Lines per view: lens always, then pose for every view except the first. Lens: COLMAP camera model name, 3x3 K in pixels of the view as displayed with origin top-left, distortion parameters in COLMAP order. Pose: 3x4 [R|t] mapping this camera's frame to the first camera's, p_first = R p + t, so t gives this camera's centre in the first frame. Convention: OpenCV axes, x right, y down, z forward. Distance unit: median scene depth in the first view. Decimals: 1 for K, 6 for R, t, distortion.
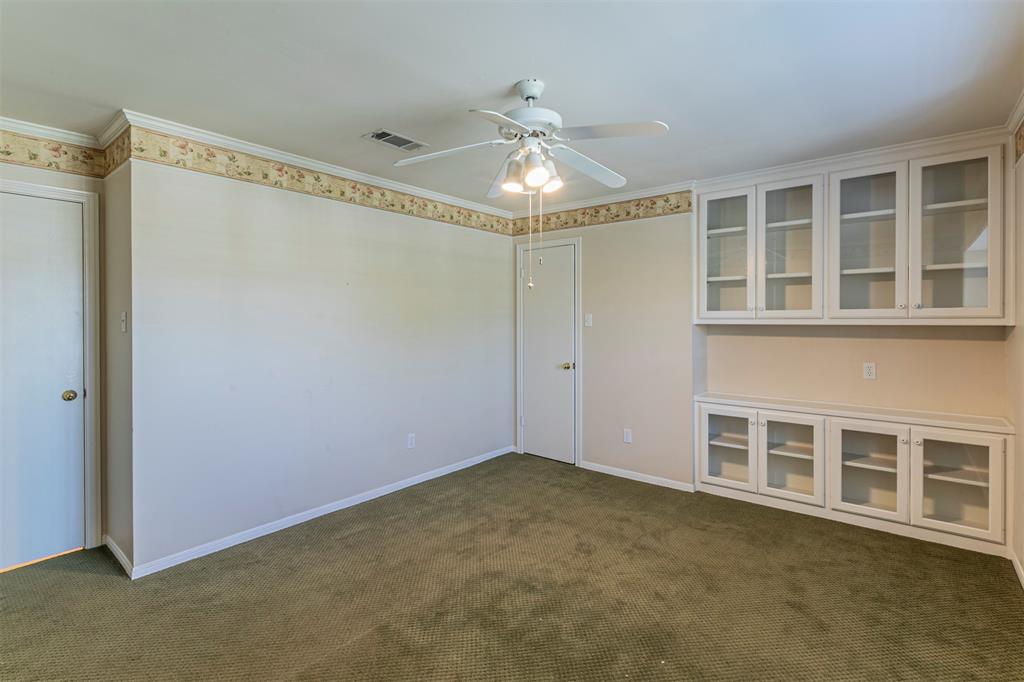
lens RADIAL K [[463.3, 0, 502.0], [0, 463.3, 321.8], [0, 0, 1]] dist [0.012826, -0.000032]
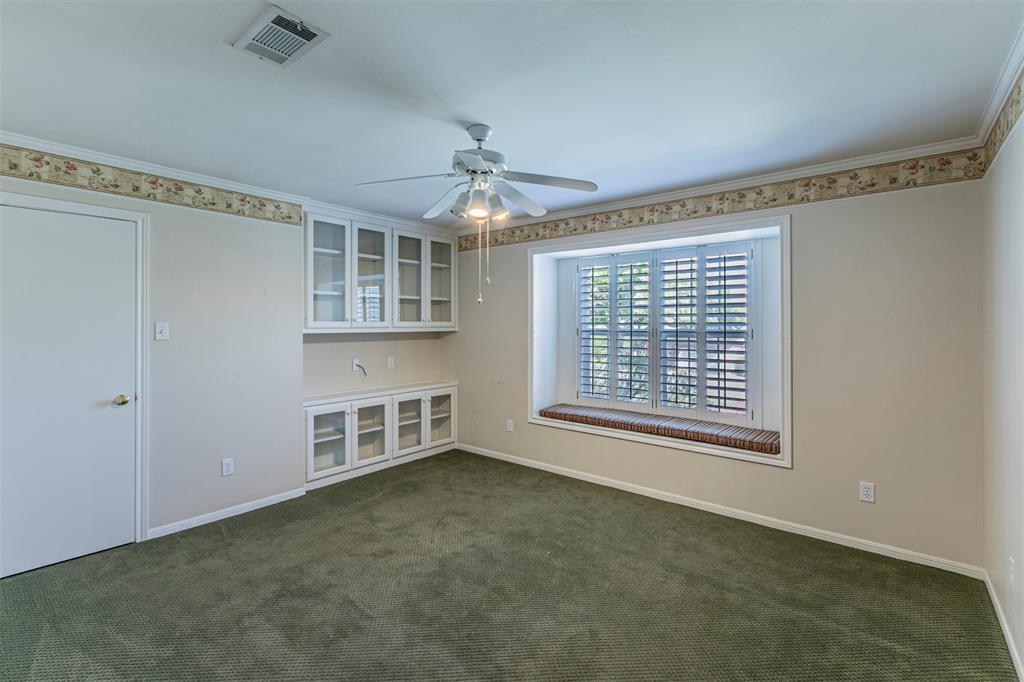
lens RADIAL K [[463.3, 0, 500.7], [0, 463.3, 323.8], [0, 0, 1]] dist [0.012826, -0.000032]
pose [[0.036879, 0.007498, 0.999292, -0.749443], [0.010313, 0.999916, -0.007884, -0.005014], [-0.999267, 0.010597, 0.036798, 0.624020]]
